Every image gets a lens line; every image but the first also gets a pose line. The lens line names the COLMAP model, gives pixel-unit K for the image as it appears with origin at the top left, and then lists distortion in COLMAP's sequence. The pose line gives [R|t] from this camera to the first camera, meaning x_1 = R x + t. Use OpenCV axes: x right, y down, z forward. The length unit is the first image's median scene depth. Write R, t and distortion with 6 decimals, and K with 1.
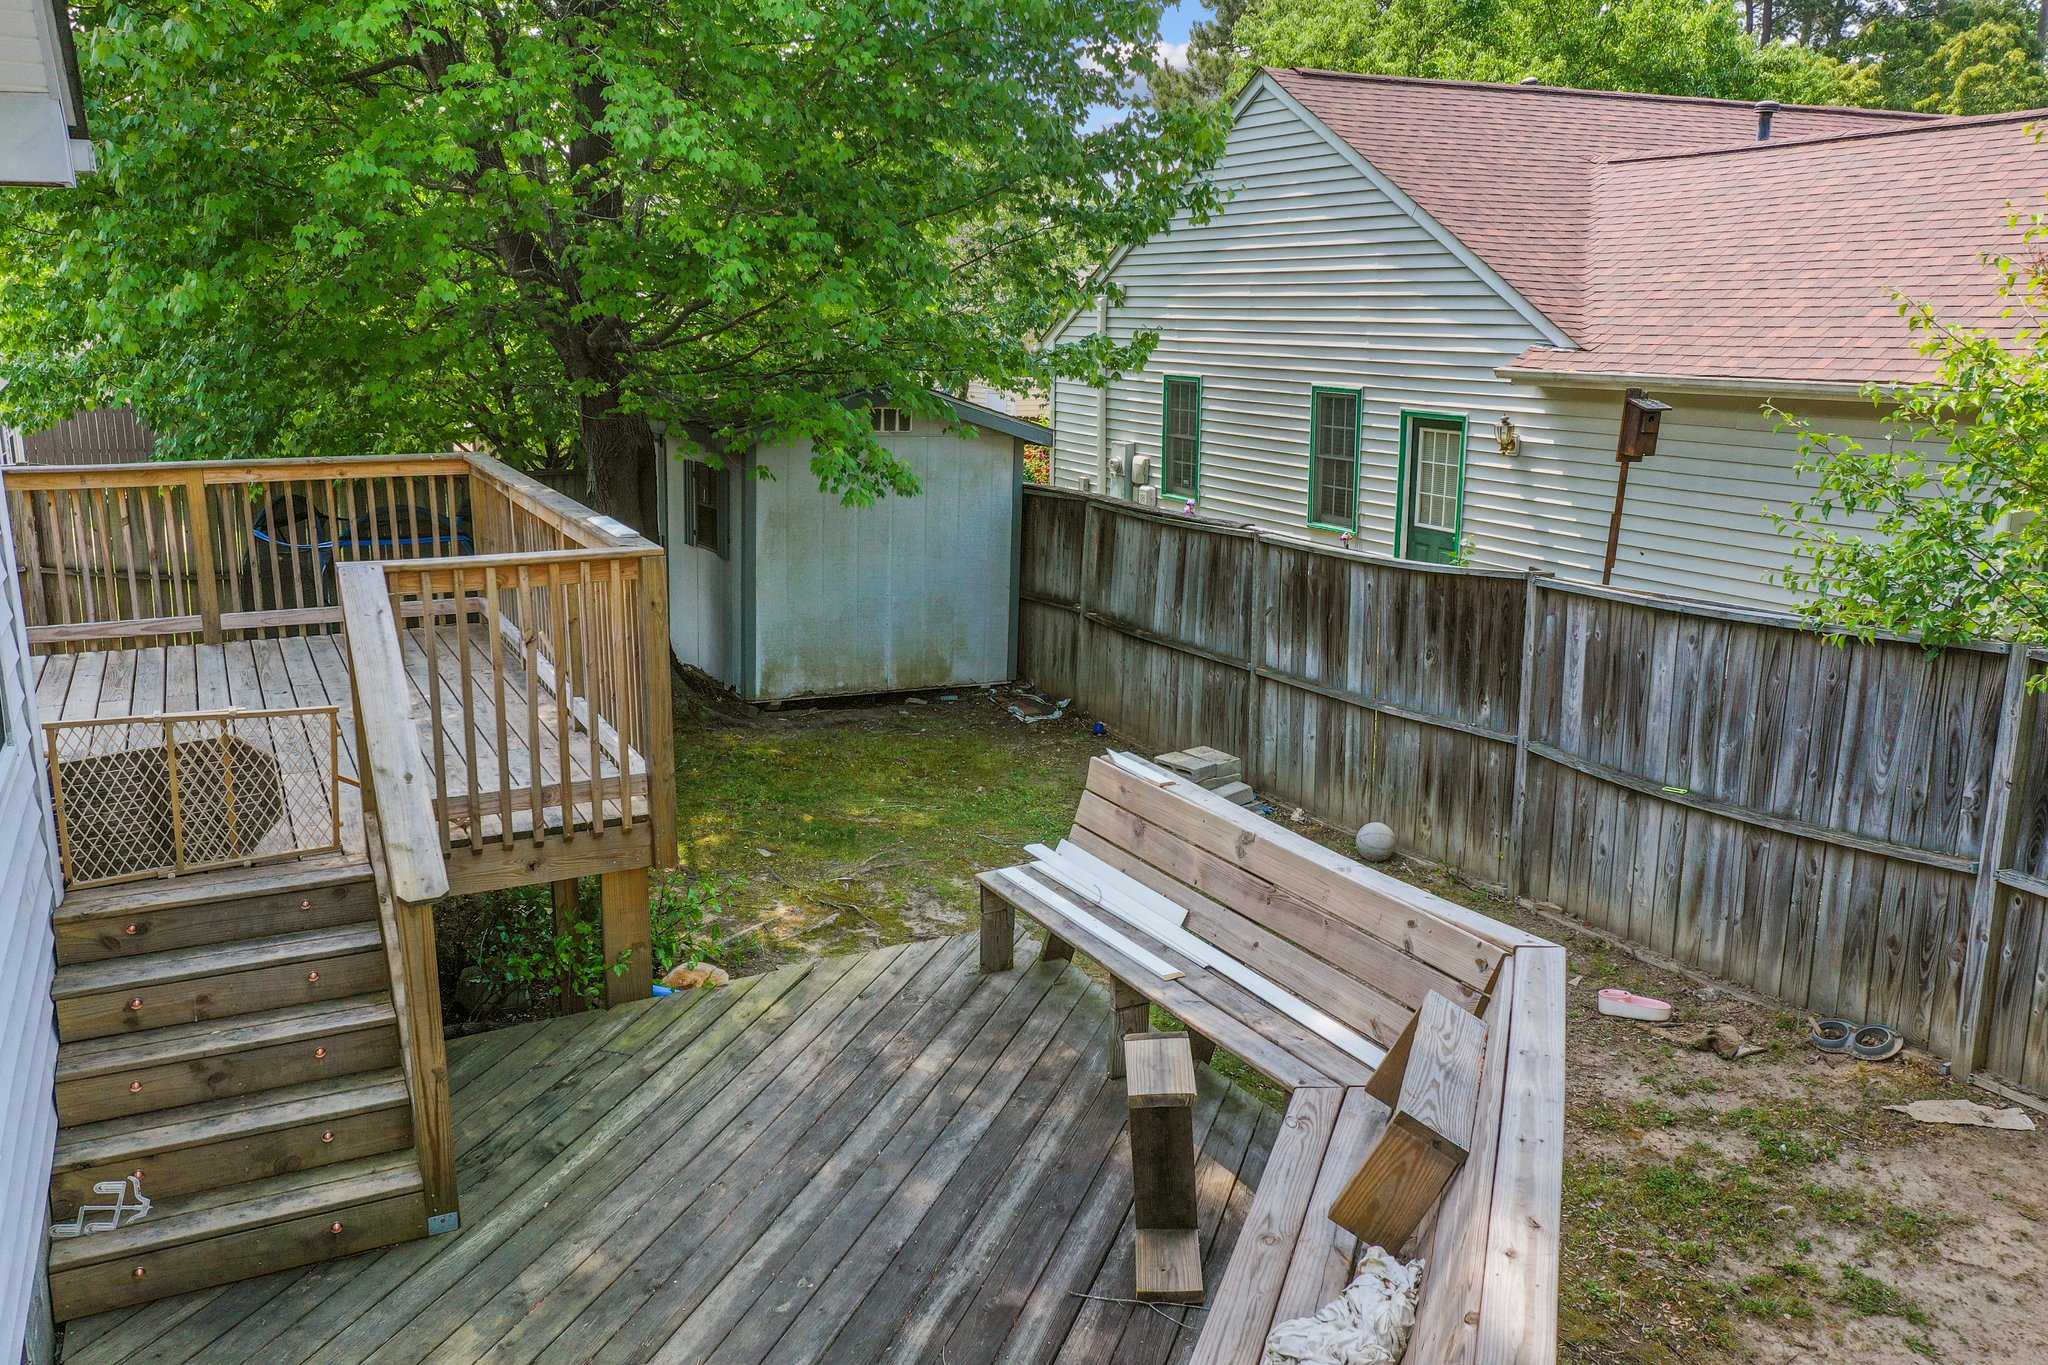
lens RADIAL K [[1651.2, 0, 1024.0], [0, 1651.2, 682.5], [0, 0, 1]] dist [0.009958, 0.011063]
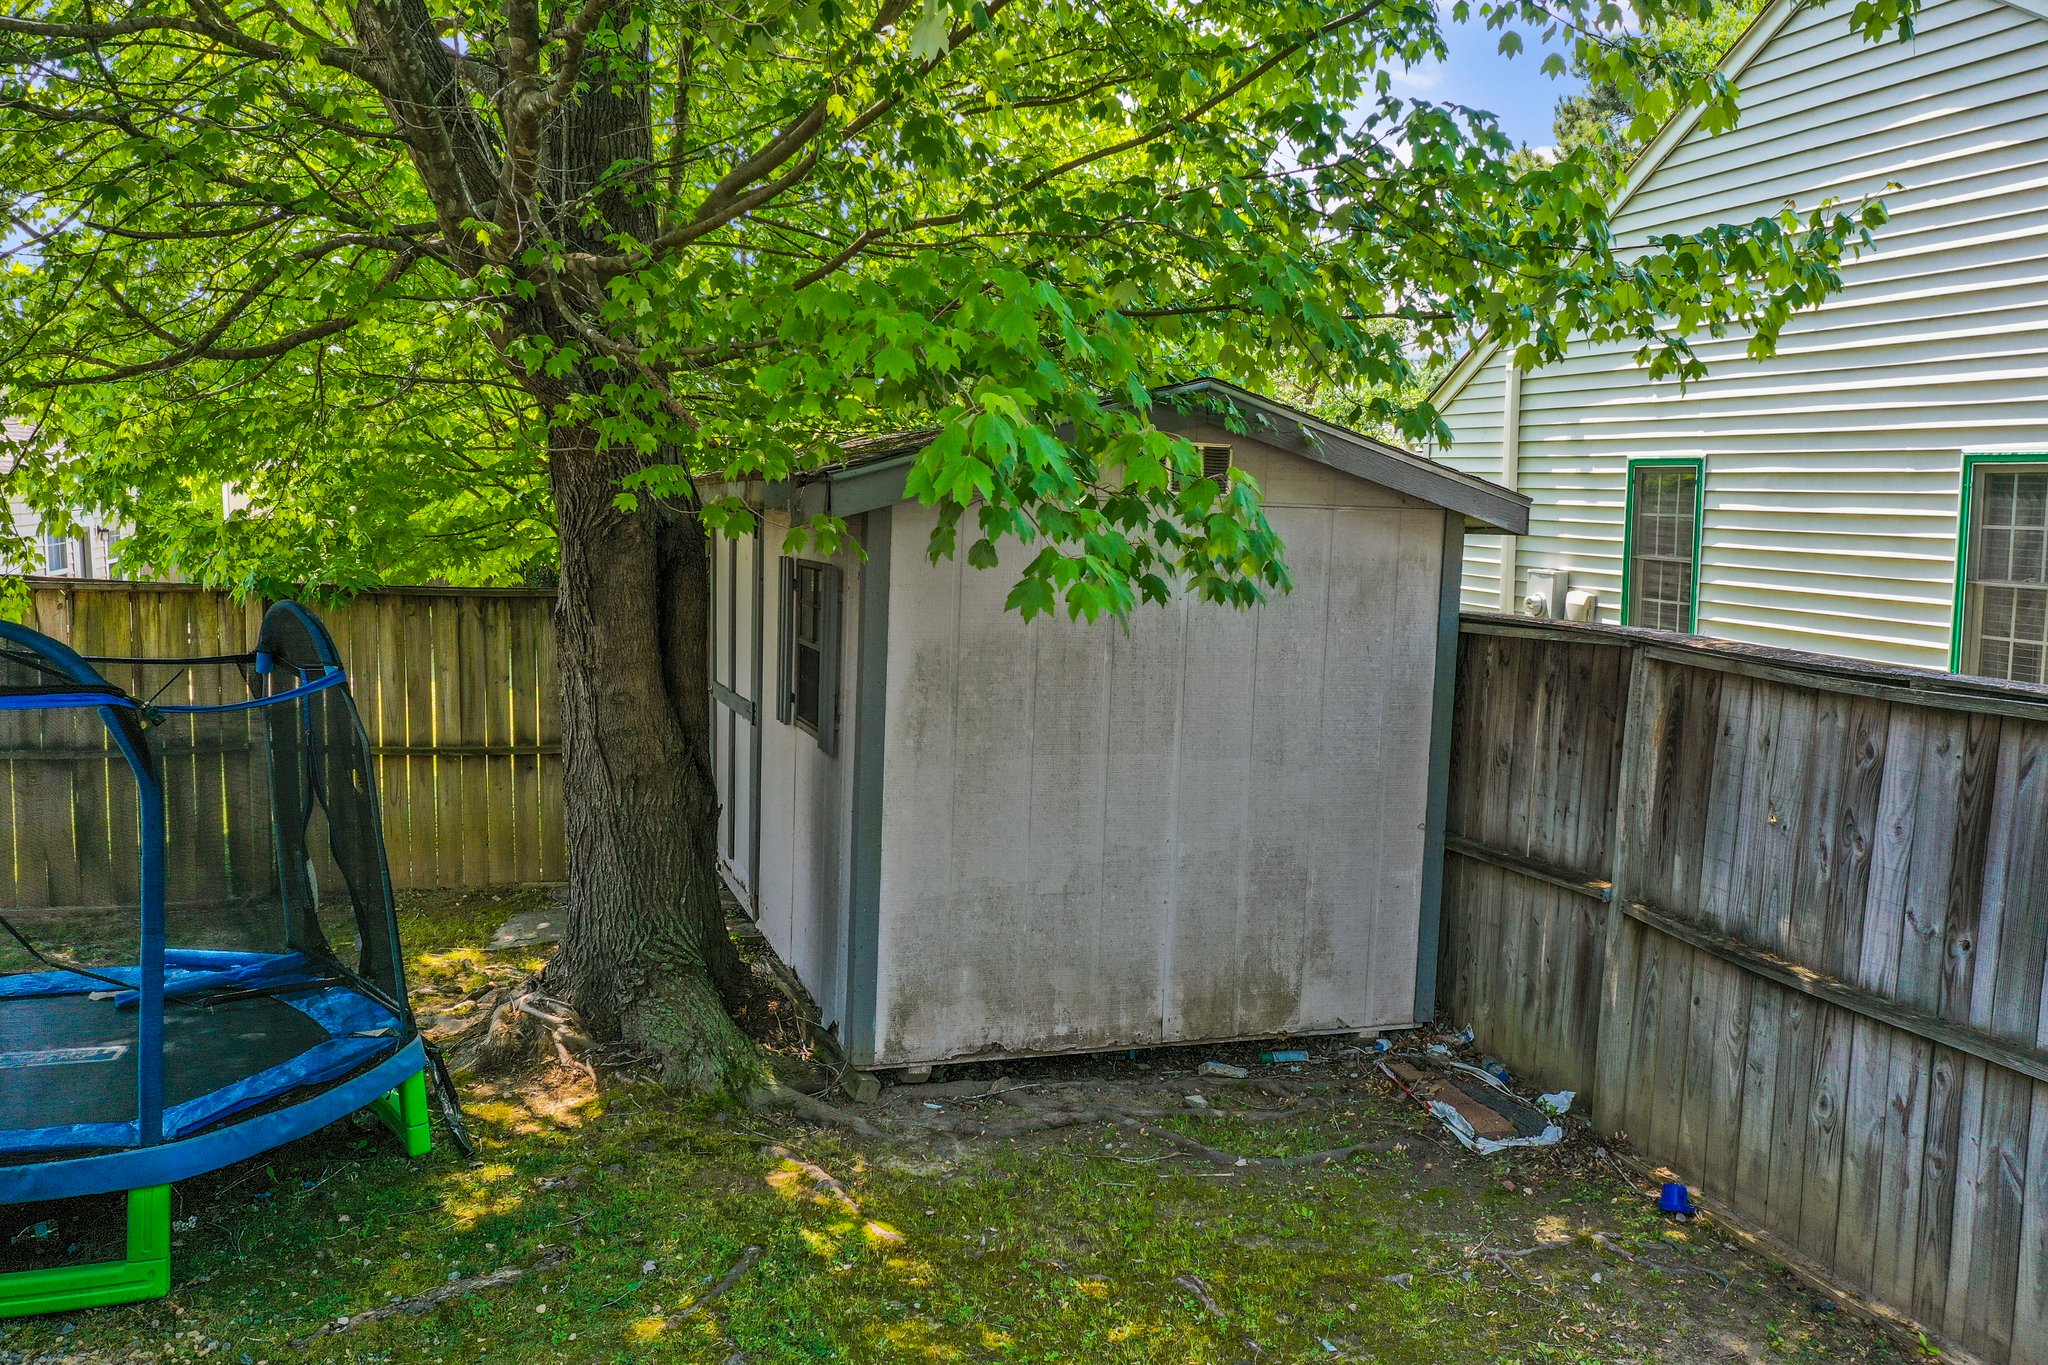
lens RADIAL K [[1651.2, 0, 1024.0], [0, 1651.2, 682.5], [0, 0, 1]] dist [0.009958, 0.011063]
pose [[0.985365, 0.021136, -0.169141, -0.044422], [-0.038226, 0.994410, -0.098430, -0.049757], [0.166115, 0.103455, 0.980664, 0.527976]]
